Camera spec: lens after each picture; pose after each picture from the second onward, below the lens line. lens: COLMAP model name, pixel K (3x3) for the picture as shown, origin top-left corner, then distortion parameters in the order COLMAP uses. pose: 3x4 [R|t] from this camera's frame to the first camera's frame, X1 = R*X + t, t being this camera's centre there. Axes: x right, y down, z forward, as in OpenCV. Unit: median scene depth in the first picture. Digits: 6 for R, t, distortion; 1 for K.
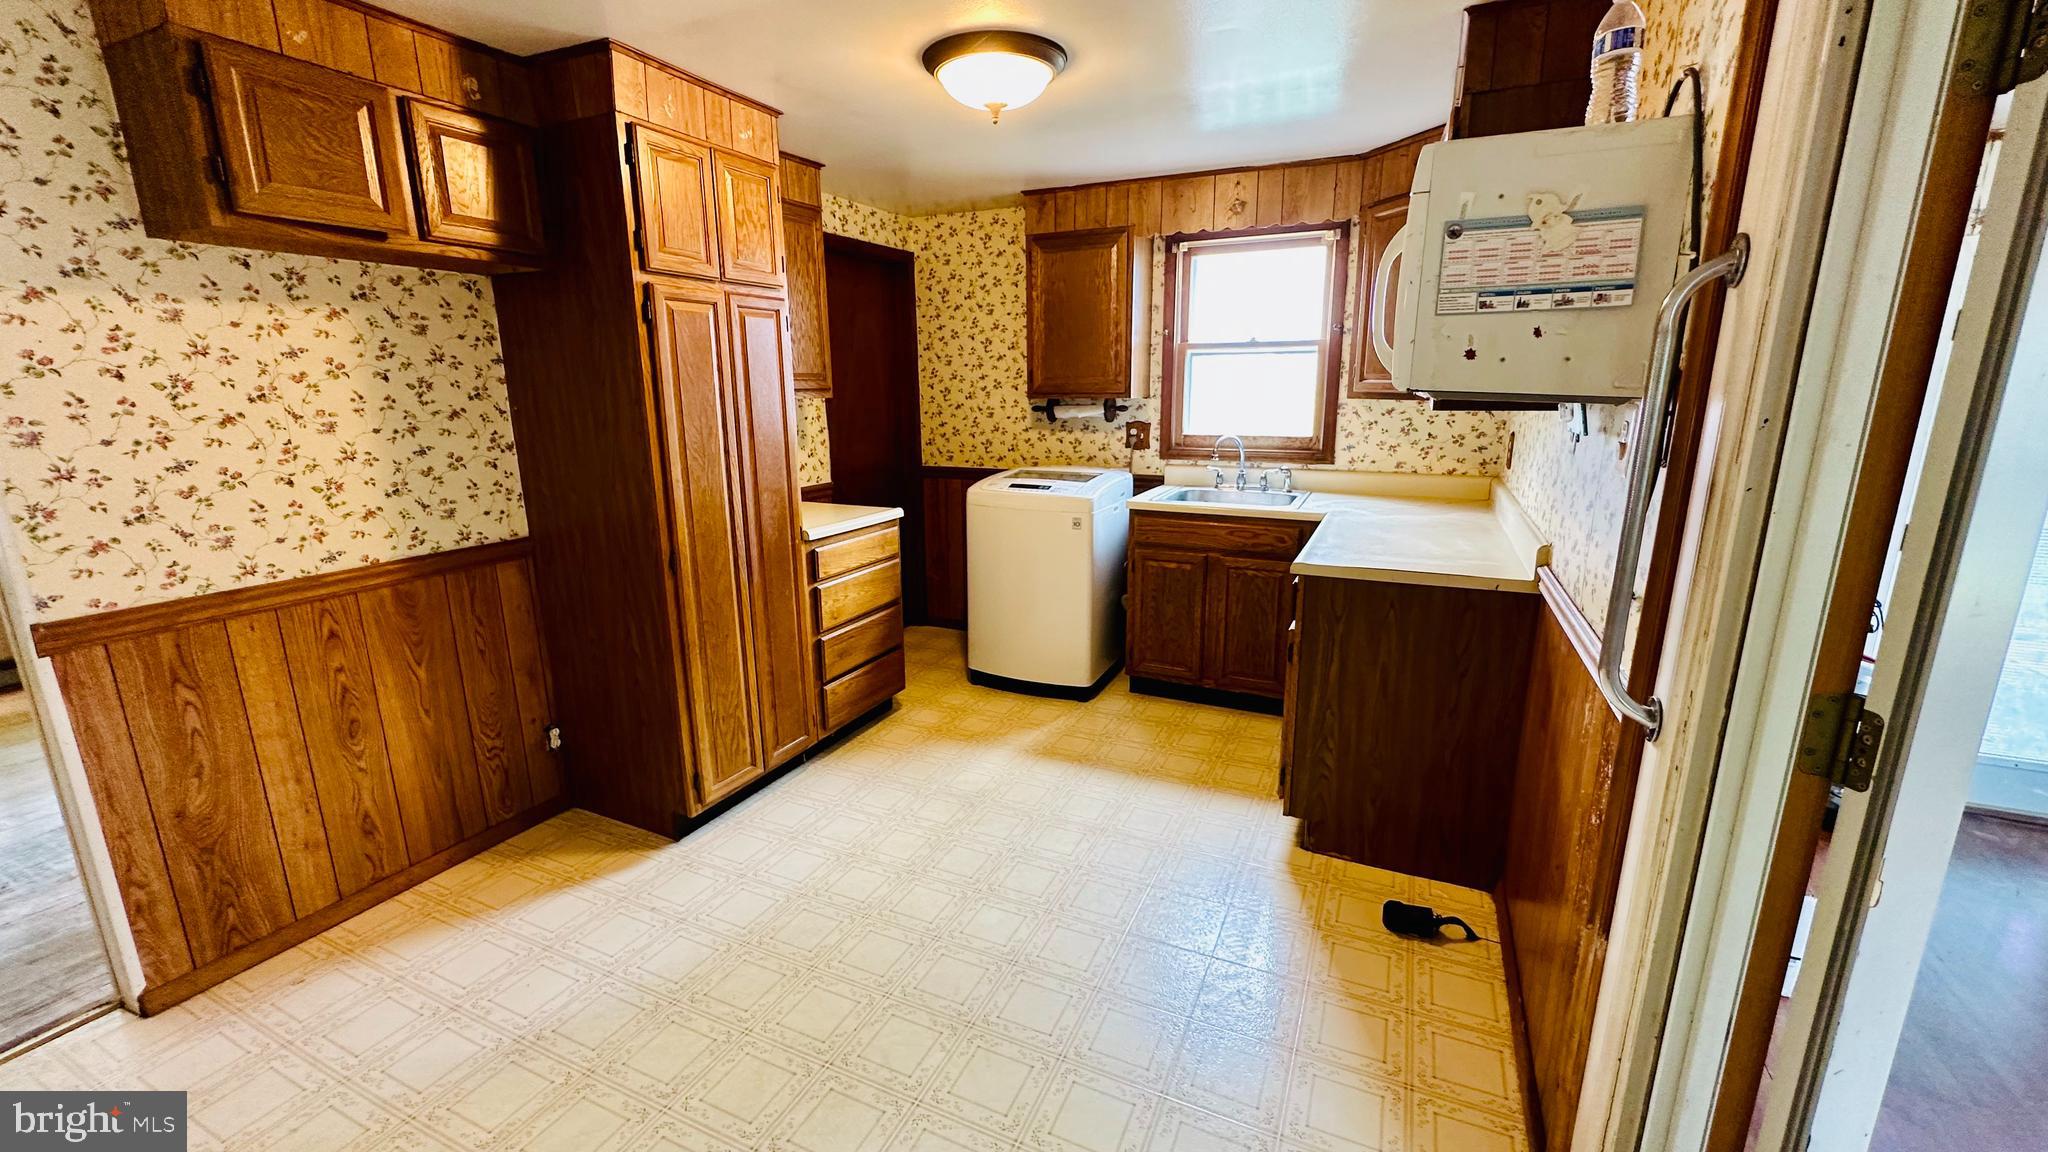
lens RADIAL K [[819.3, 0, 1027.1], [0, 819.3, 576.7], [0, 0, 1]] dist [-0.001070, 0.000142]
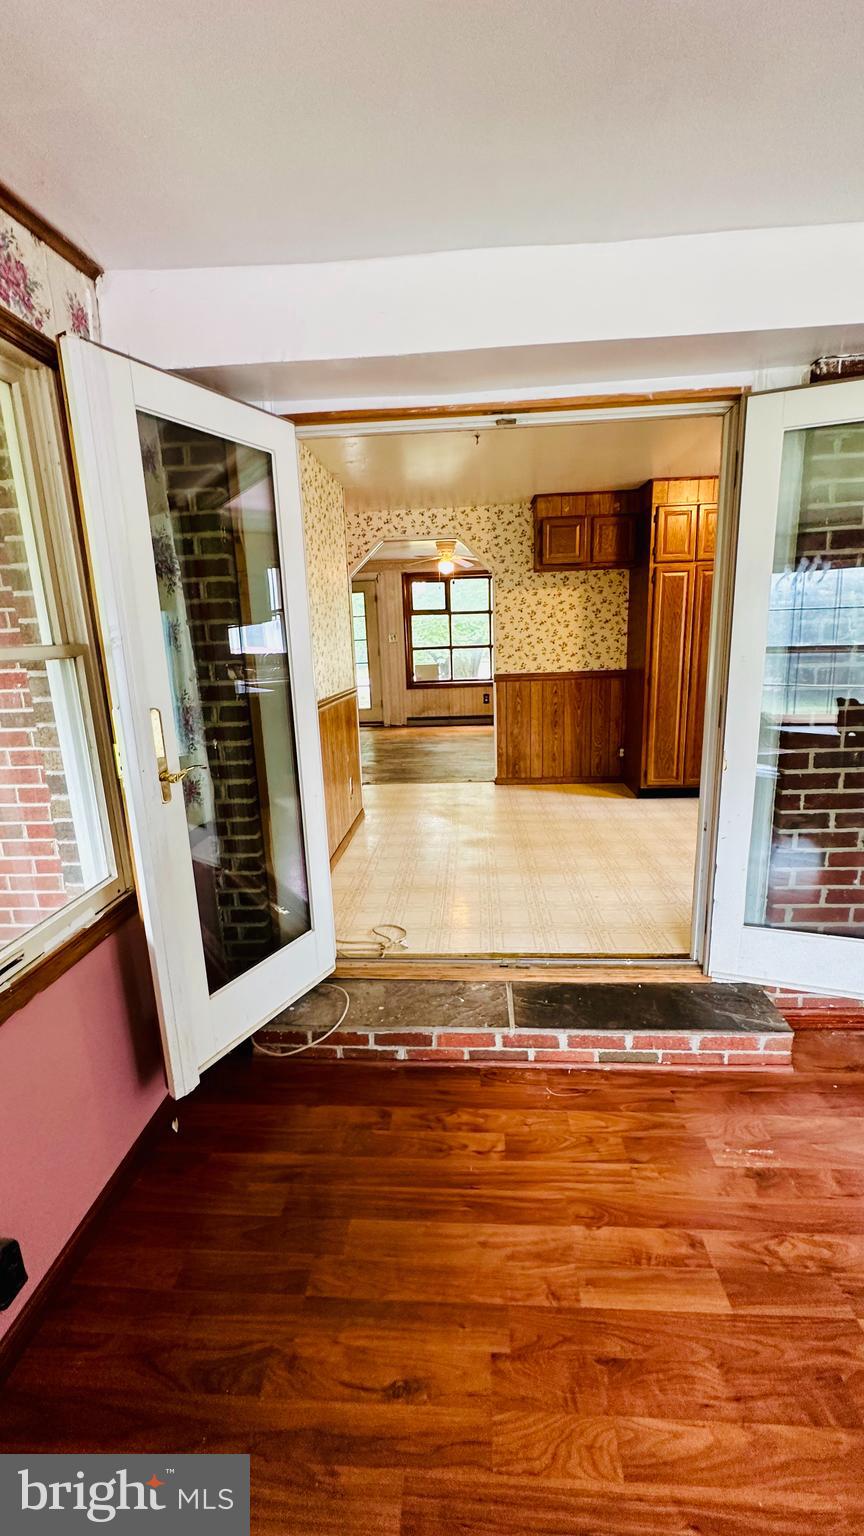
lens RADIAL K [[614.5, 0, 432.0], [0, 614.5, 768.0], [0, 0, 1]] dist [-0.001070, 0.000142]
pose [[0.376086, 0.188110, -0.907289, 1.131361], [-0.181244, 0.975195, 0.127061, 0.136753], [0.908686, 0.116655, 0.400851, -0.331332]]
